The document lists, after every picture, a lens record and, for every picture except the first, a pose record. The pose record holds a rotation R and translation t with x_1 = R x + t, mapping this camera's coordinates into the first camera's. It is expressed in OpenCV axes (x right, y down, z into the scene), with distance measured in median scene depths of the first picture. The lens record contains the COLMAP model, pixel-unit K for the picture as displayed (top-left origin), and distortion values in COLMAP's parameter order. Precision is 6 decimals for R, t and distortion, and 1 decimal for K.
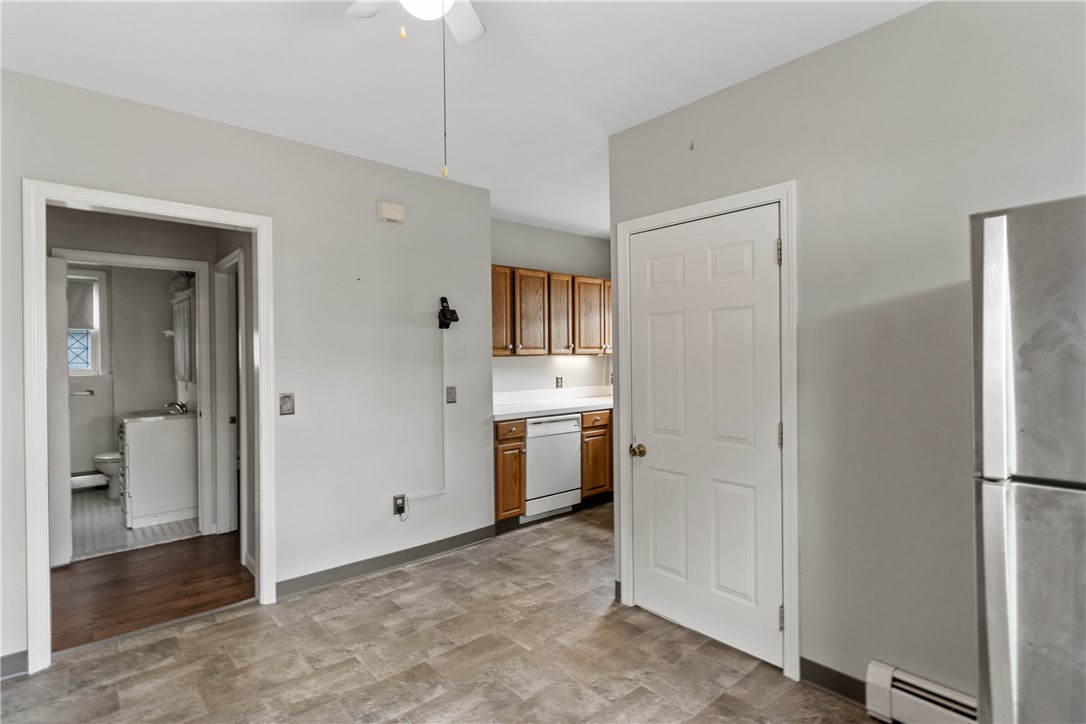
lens RADIAL K [[519.1, 0, 539.3], [0, 519.1, 367.8], [0, 0, 1]] dist [0.002190, 0.000230]
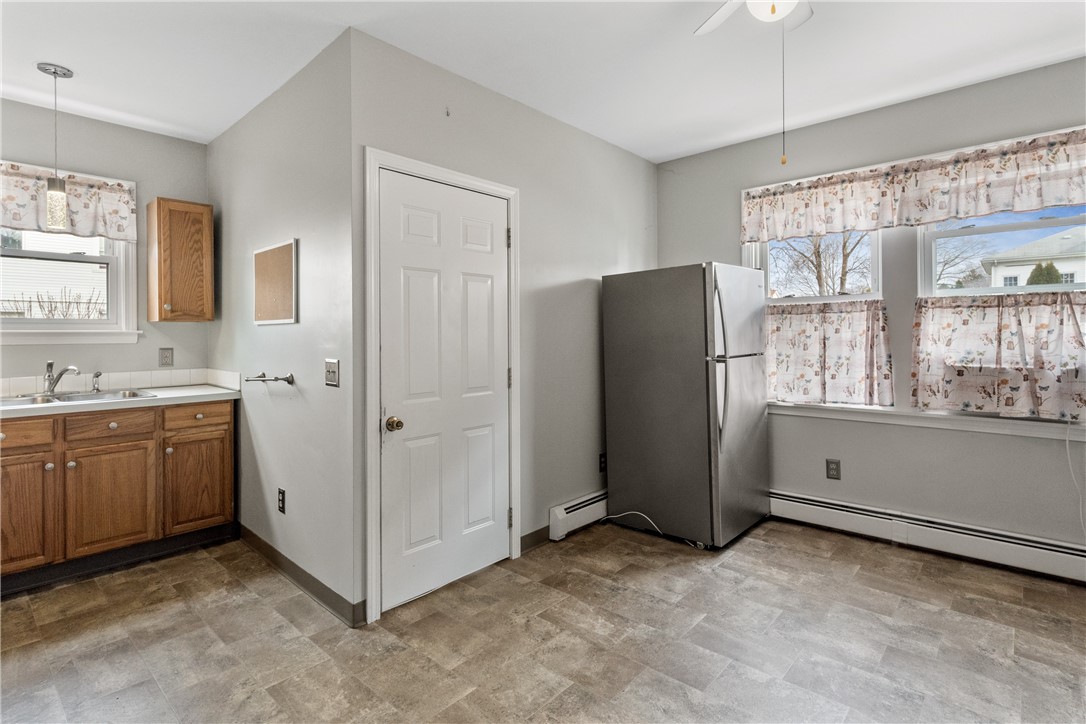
lens RADIAL K [[562.7, 0, 546.1], [0, 562.7, 331.2], [0, 0, 1]] dist [0.027010, 0.000622]
pose [[-0.128995, -0.001534, 0.991644, -0.898967], [0.010751, 0.999938, 0.002945, 0.008002], [-0.991587, 0.011041, -0.128970, 1.024153]]
